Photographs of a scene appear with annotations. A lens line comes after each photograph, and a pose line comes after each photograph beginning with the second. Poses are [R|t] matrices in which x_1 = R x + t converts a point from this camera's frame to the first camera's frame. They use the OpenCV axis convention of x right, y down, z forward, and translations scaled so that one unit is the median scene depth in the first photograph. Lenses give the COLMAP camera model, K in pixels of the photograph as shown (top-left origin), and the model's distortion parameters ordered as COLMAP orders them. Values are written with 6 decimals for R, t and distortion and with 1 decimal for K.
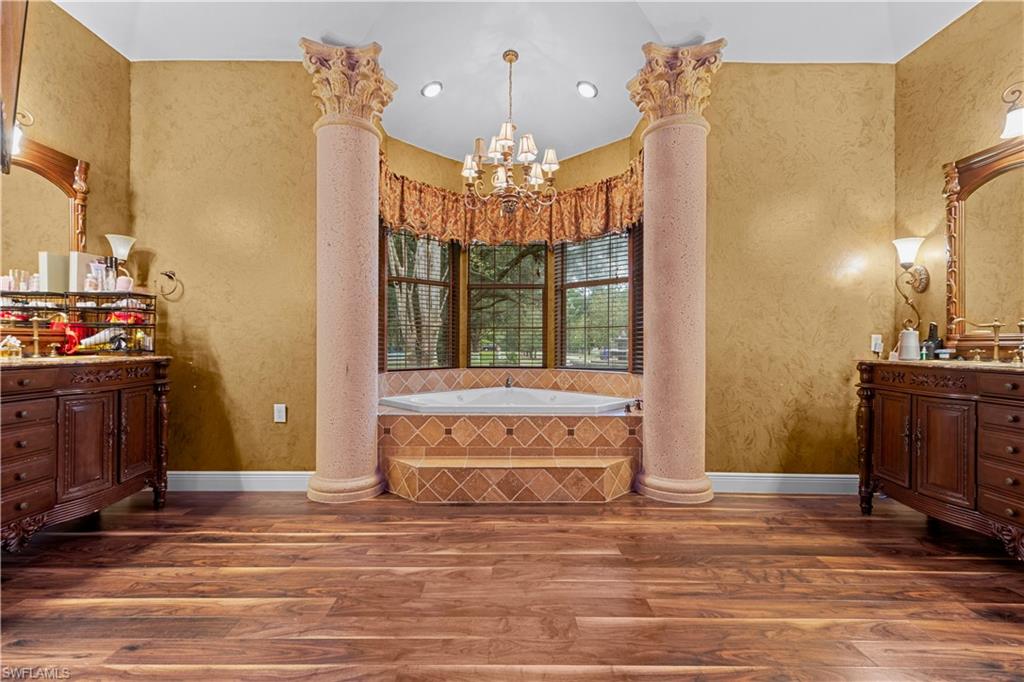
lens RADIAL K [[469.0, 0, 506.9], [0, 469.0, 340.7], [0, 0, 1]] dist [0.004951, -0.002340]
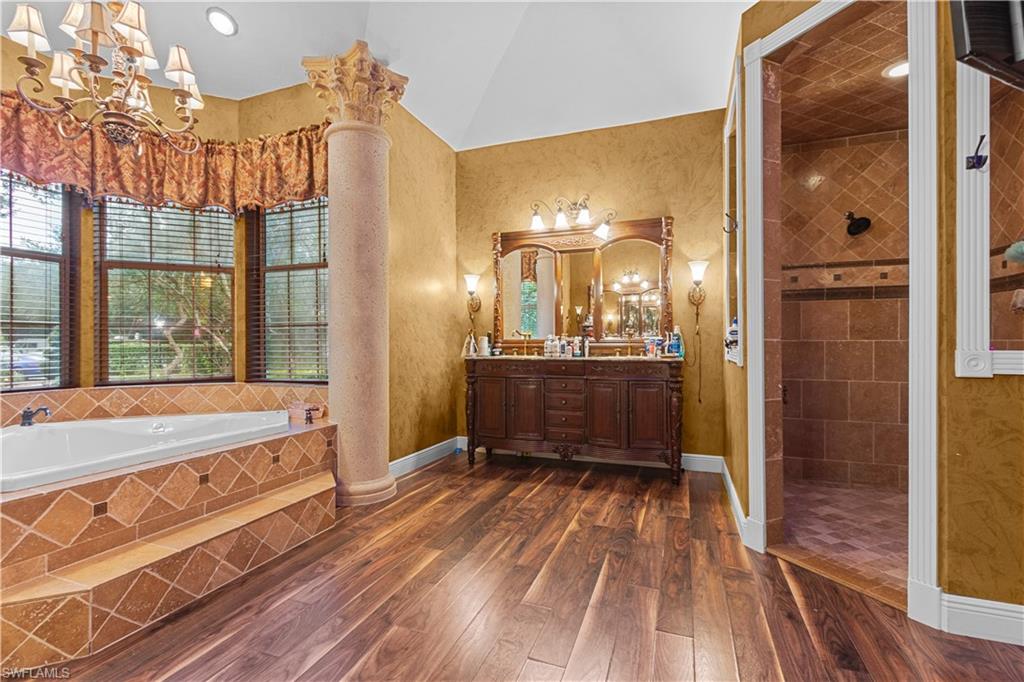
lens RADIAL K [[469.0, 0, 503.6], [0, 469.0, 340.0], [0, 0, 1]] dist [0.004951, -0.002340]
pose [[0.361924, 0.001236, 0.932207, -0.522762], [0.000511, 0.999999, -0.001524, -0.008272], [-0.932207, 0.001028, 0.361923, 0.383143]]
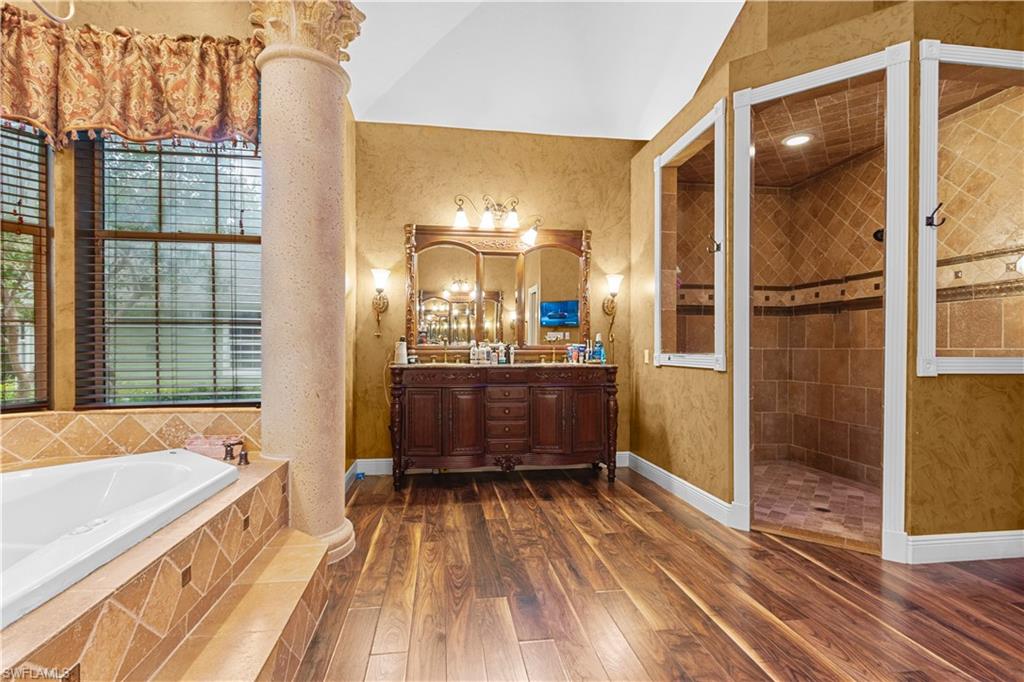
lens RADIAL K [[469.0, 0, 506.0], [0, 469.0, 347.4], [0, 0, 1]] dist [0.004951, -0.002340]
pose [[-0.126518, -0.001832, 0.991963, -0.480250], [-0.006265, 0.999980, 0.001047, -0.008784], [-0.991944, -0.006082, -0.126527, 0.858274]]
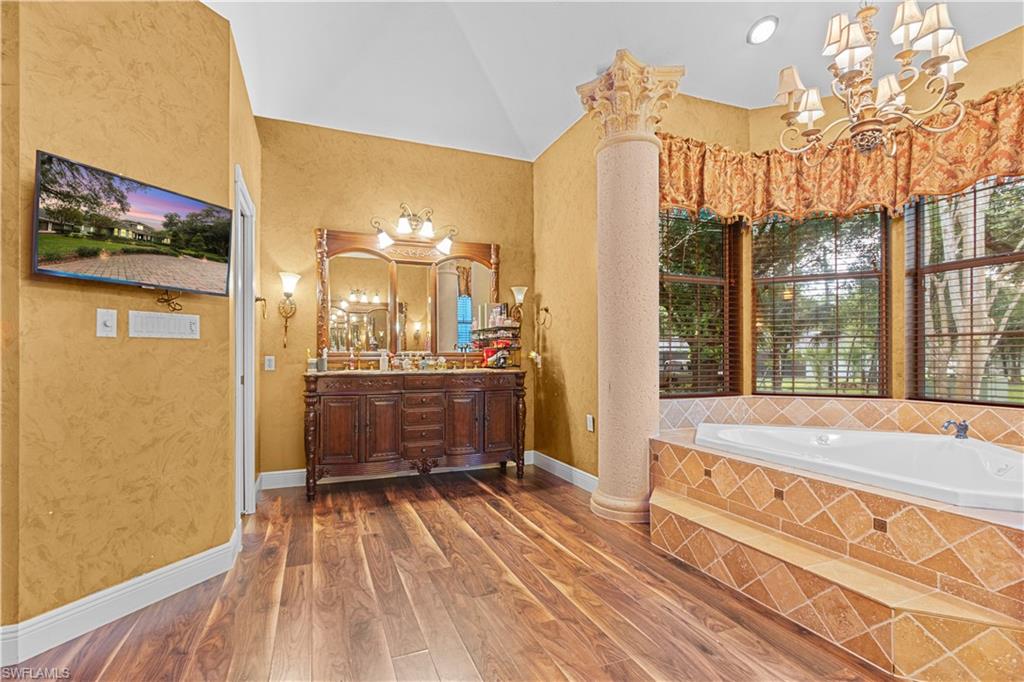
lens RADIAL K [[477.8, 0, 502.5], [0, 477.8, 355.0], [0, 0, 1]] dist [0.003832, -0.001282]
pose [[0.357674, -0.006747, -0.933822, 0.557472], [0.007177, 0.999964, -0.004476, -0.005209], [0.933819, -0.005101, 0.357709, 0.428657]]
